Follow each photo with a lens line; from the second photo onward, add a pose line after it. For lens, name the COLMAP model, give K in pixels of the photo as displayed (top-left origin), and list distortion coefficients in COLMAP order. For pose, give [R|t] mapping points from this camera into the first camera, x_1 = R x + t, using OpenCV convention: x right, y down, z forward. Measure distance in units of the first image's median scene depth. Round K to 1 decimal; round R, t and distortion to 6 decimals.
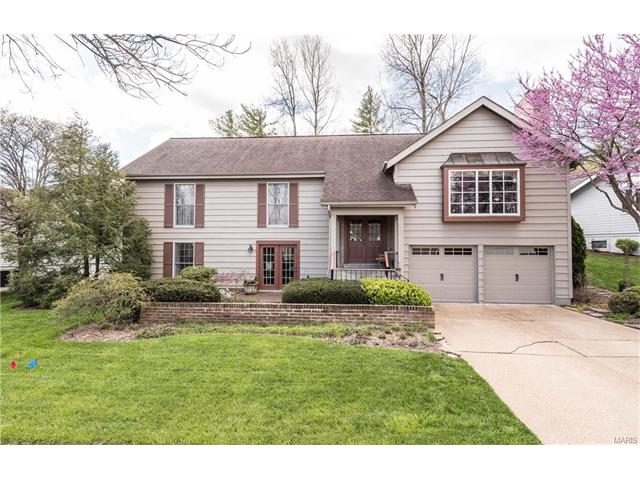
lens RADIAL K [[315.4, 0, 320.5], [0, 315.4, 222.2], [0, 0, 1]] dist [0.016196, -0.000089]
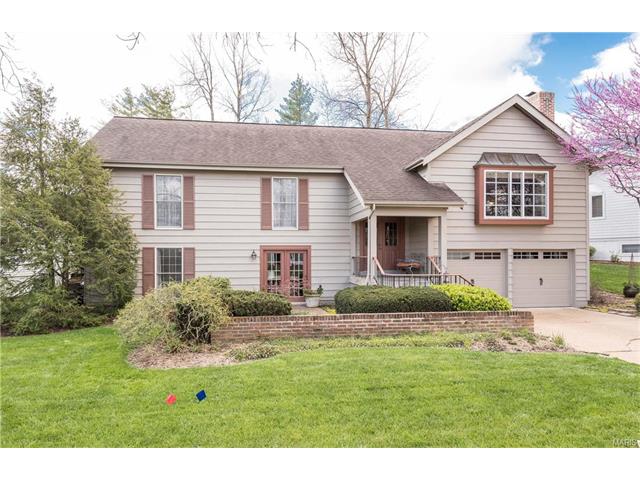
lens RADIAL K [[357.6, 0, 320.0], [0, 357.6, 240.0], [0, 0, 1]] dist [0.004009, -0.000031]
pose [[0.982097, 0.001487, 0.188372, -0.269700], [-0.008146, 0.999369, 0.034580, 0.011125], [-0.188201, -0.035496, 0.981489, 0.032574]]
